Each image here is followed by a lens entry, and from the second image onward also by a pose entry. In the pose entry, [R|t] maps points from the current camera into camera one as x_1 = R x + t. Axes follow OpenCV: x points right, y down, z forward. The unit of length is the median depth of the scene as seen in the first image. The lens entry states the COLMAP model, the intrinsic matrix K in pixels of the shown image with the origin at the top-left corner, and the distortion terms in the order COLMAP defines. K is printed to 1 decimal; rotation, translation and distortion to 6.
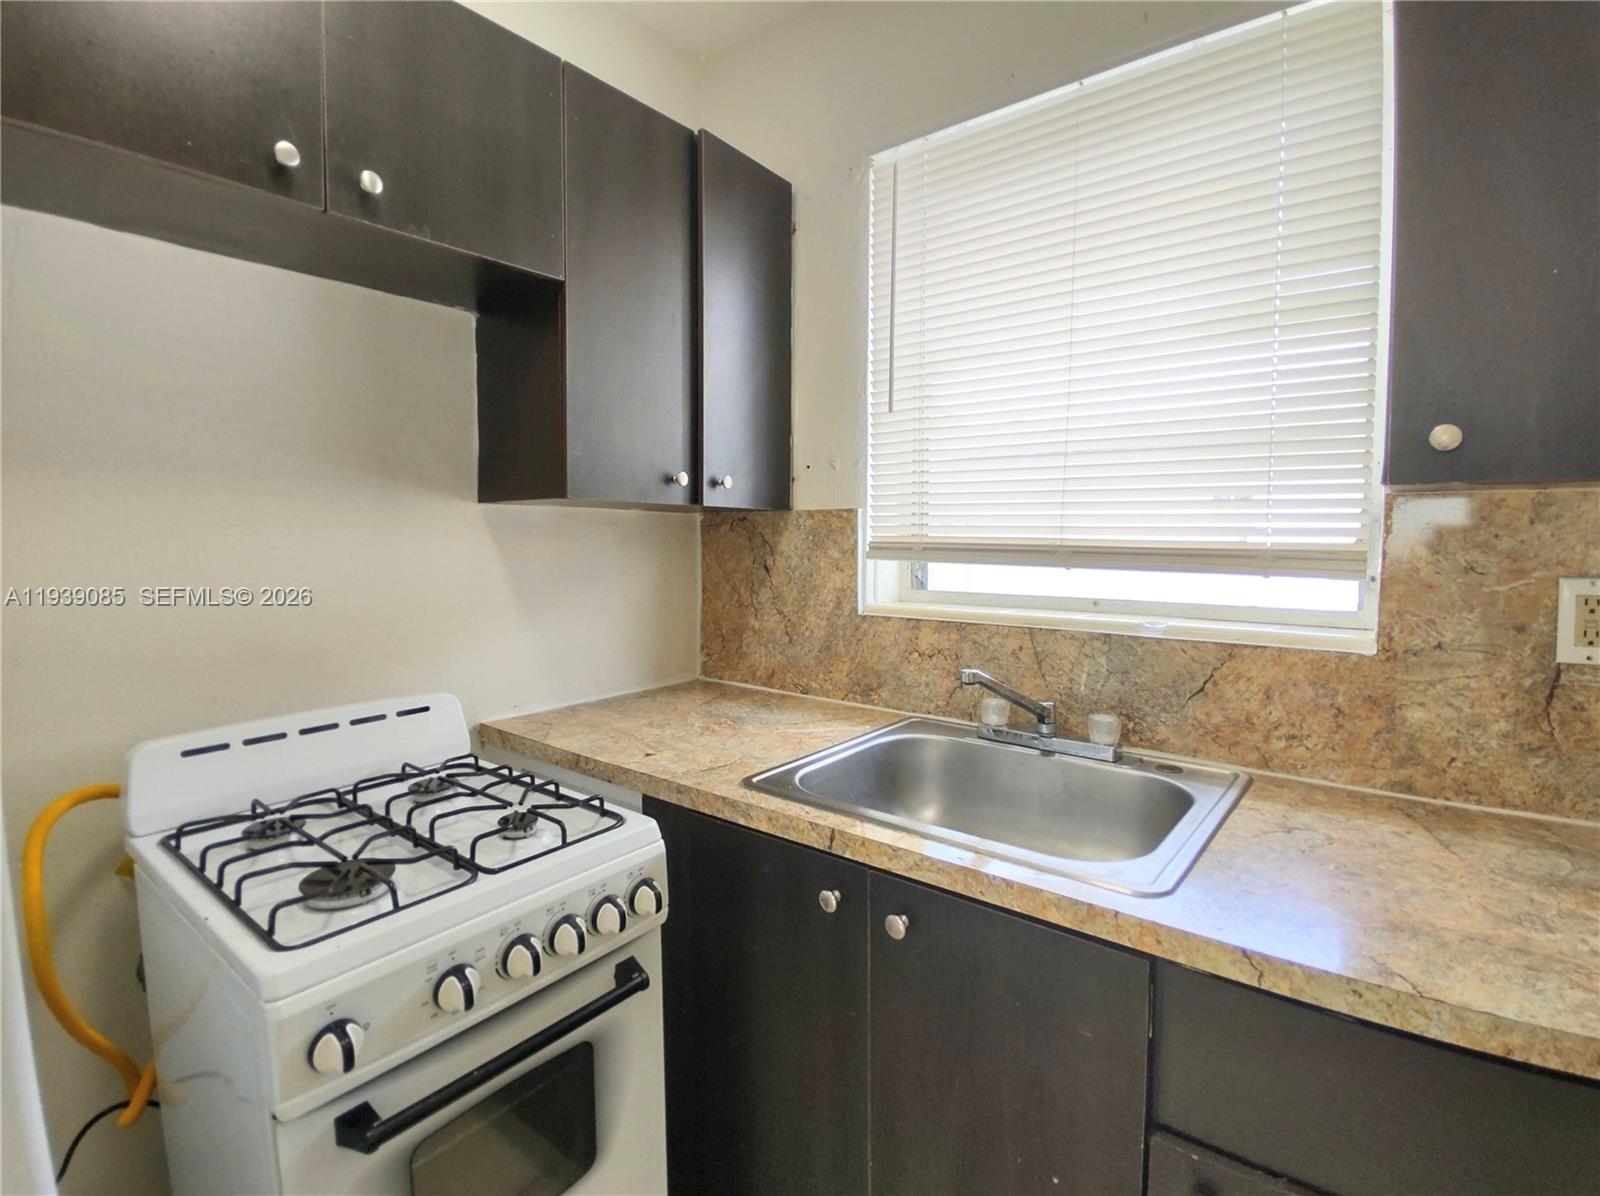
lens RADIAL K [[773.9, 0, 767.0], [0, 773.9, 598.1], [0, 0, 1]] dist [0.015658, -0.026106]
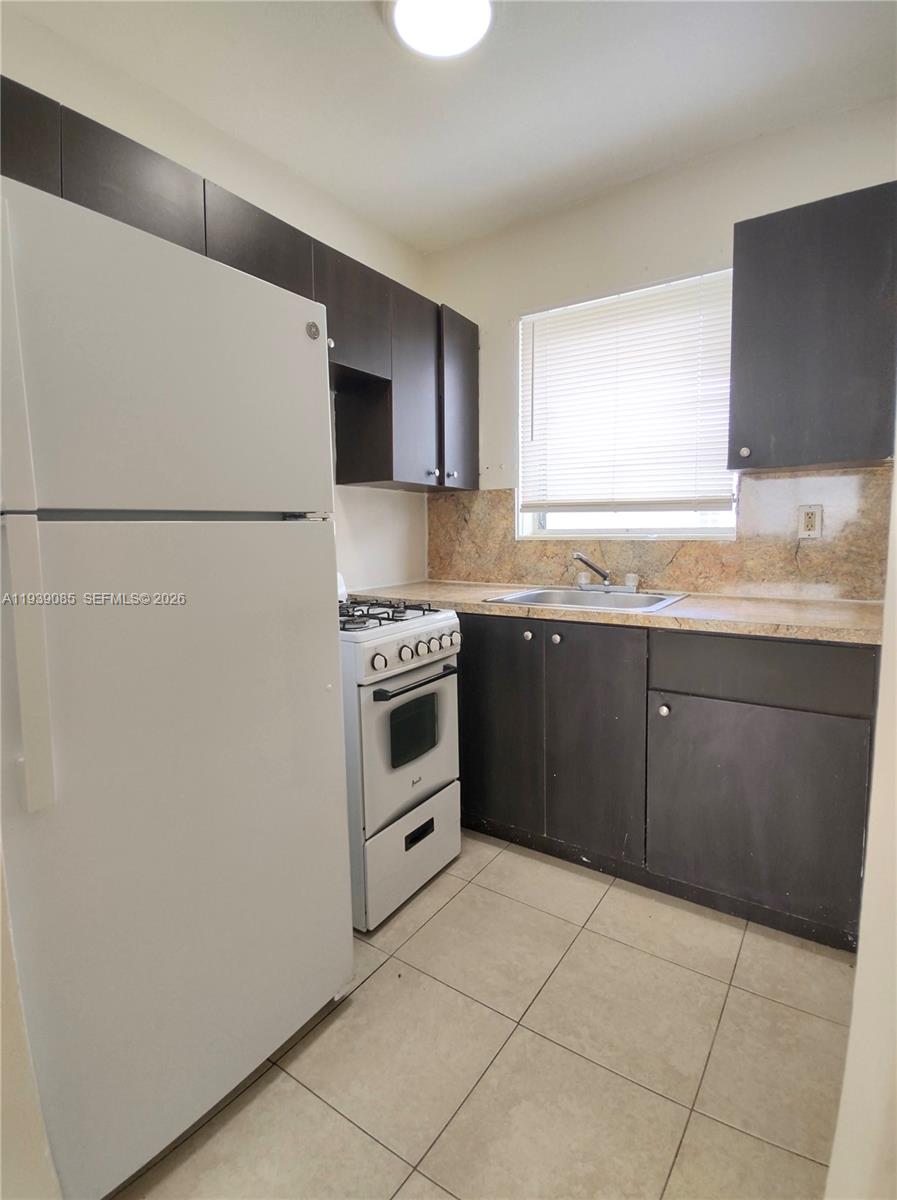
lens RADIAL K [[580.4, 0, 445.4], [0, 580.4, 595.7], [0, 0, 1]] dist [0.015658, -0.026106]
pose [[0.994548, -0.021516, 0.102041, -0.325255], [0.018265, 0.999299, 0.032688, 0.163739], [-0.102672, -0.030646, 0.994243, -0.737540]]
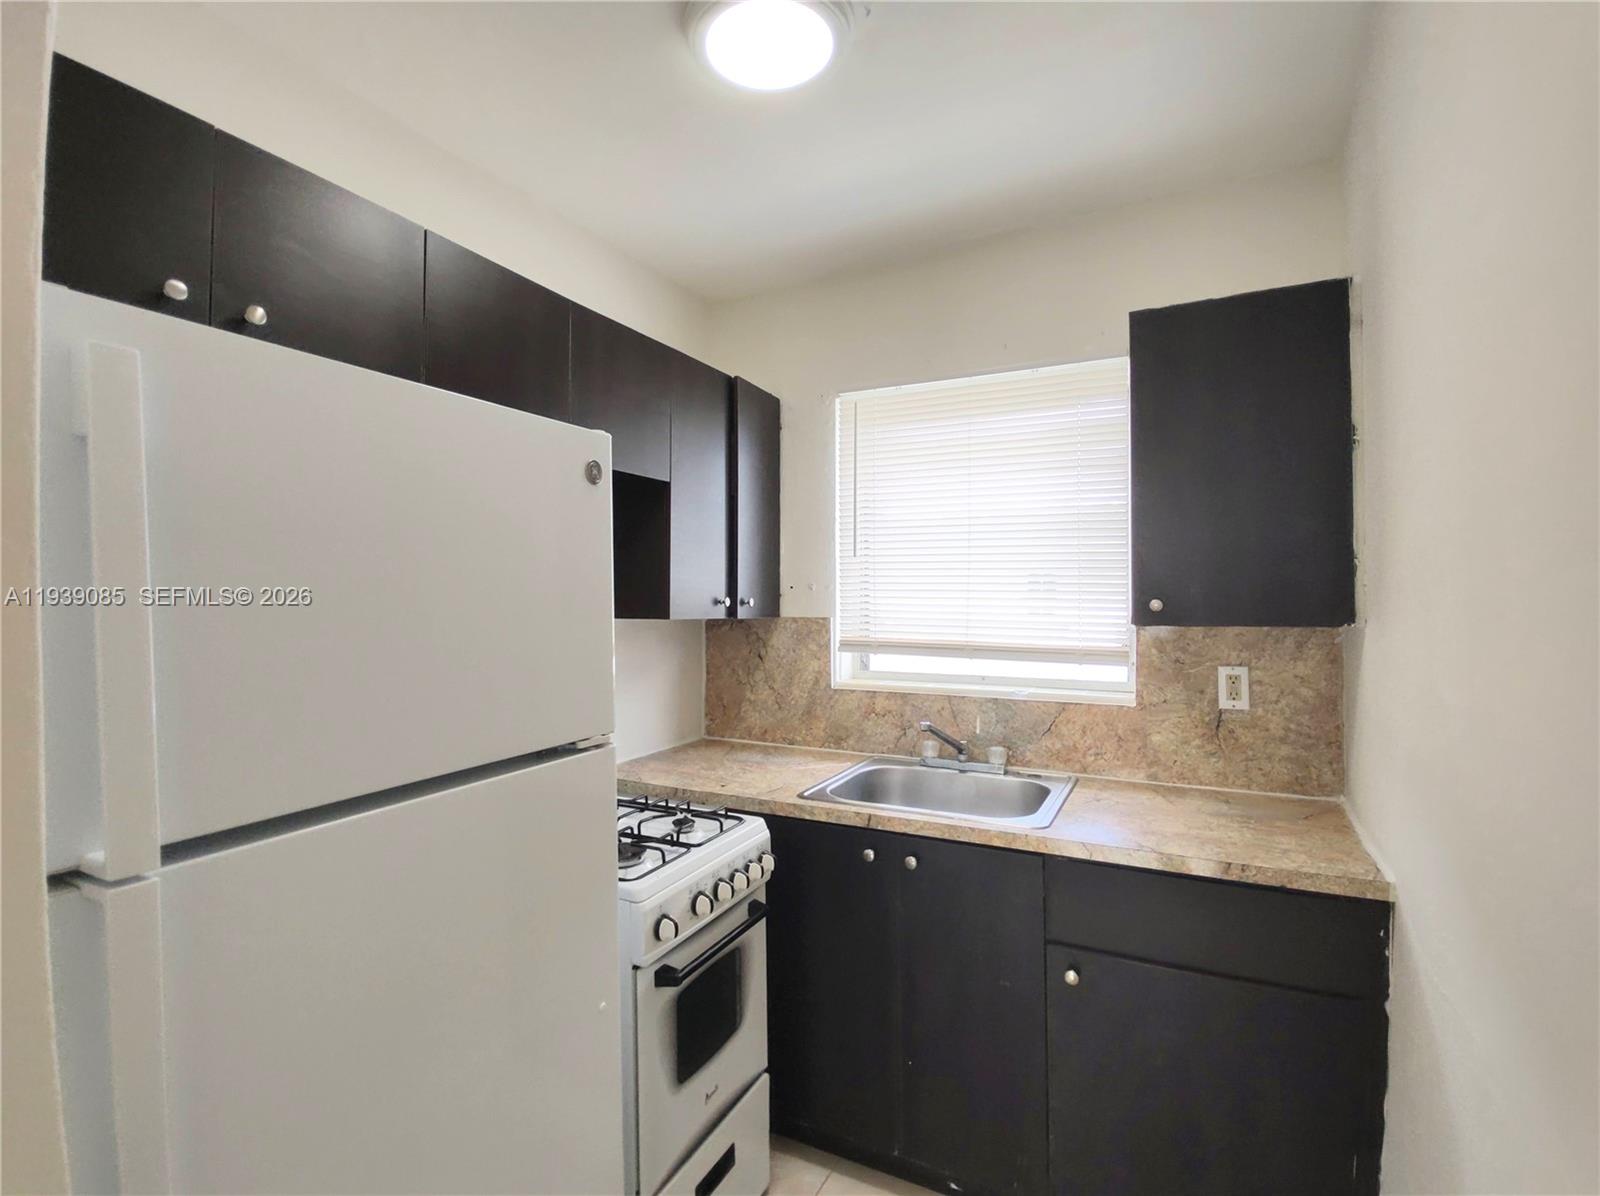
lens RADIAL K [[773.9, 0, 772.4], [0, 773.9, 608.0], [0, 0, 1]] dist [0.015658, -0.026106]
pose [[0.978274, -0.002960, 0.207296, -0.429253], [0.017366, 0.997554, -0.067710, -0.049351], [-0.206589, 0.069839, 0.975932, -0.619855]]
